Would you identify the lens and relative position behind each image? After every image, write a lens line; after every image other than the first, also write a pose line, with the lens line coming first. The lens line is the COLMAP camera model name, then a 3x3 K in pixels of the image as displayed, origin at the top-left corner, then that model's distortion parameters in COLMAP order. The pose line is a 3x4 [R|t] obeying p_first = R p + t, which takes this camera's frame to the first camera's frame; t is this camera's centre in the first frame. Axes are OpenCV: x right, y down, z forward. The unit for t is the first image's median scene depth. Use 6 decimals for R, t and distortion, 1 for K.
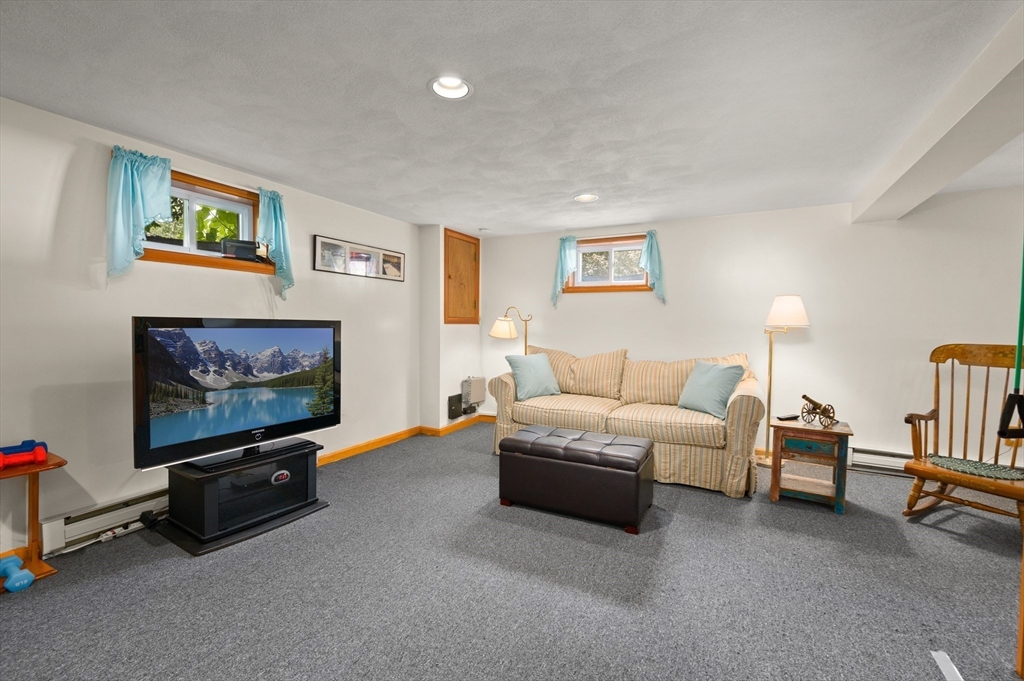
lens RADIAL K [[431.5, 0, 527.5], [0, 431.5, 331.3], [0, 0, 1]] dist [-0.000855, -0.000363]
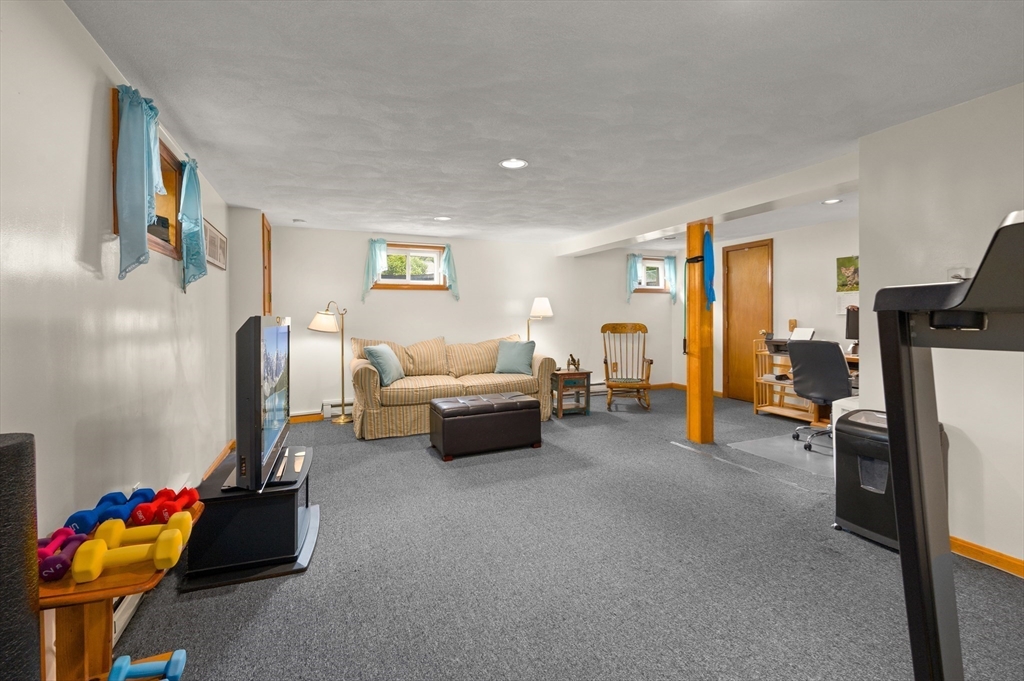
lens RADIAL K [[438.7, 0, 509.1], [0, 438.7, 314.9], [0, 0, 1]] dist [-0.009601, -0.000333]
pose [[0.641191, -0.014711, 0.767240, -0.845943], [0.023744, 0.999718, -0.000675, -0.020479], [-0.767014, 0.018650, 0.641359, 0.021501]]
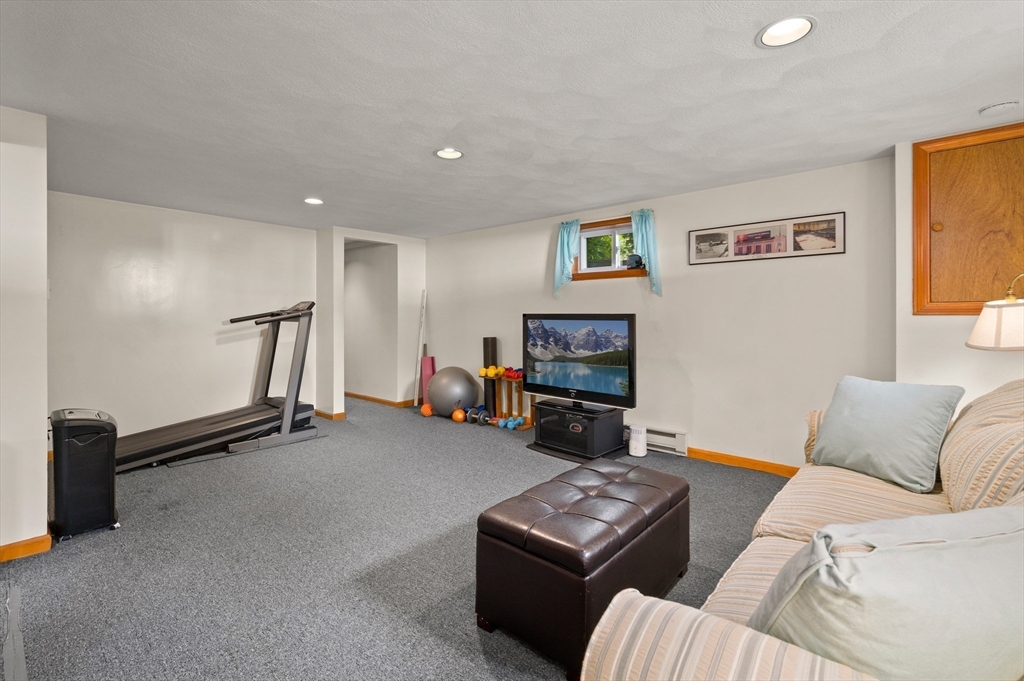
lens RADIAL K [[438.7, 0, 509.1], [0, 438.7, 314.9], [0, 0, 1]] dist [-0.009601, -0.000333]
pose [[-0.236166, -0.008780, -0.971673, 0.724277], [-0.012271, 0.999906, -0.006053, -0.012017], [0.971635, 0.010494, -0.236252, 0.951569]]
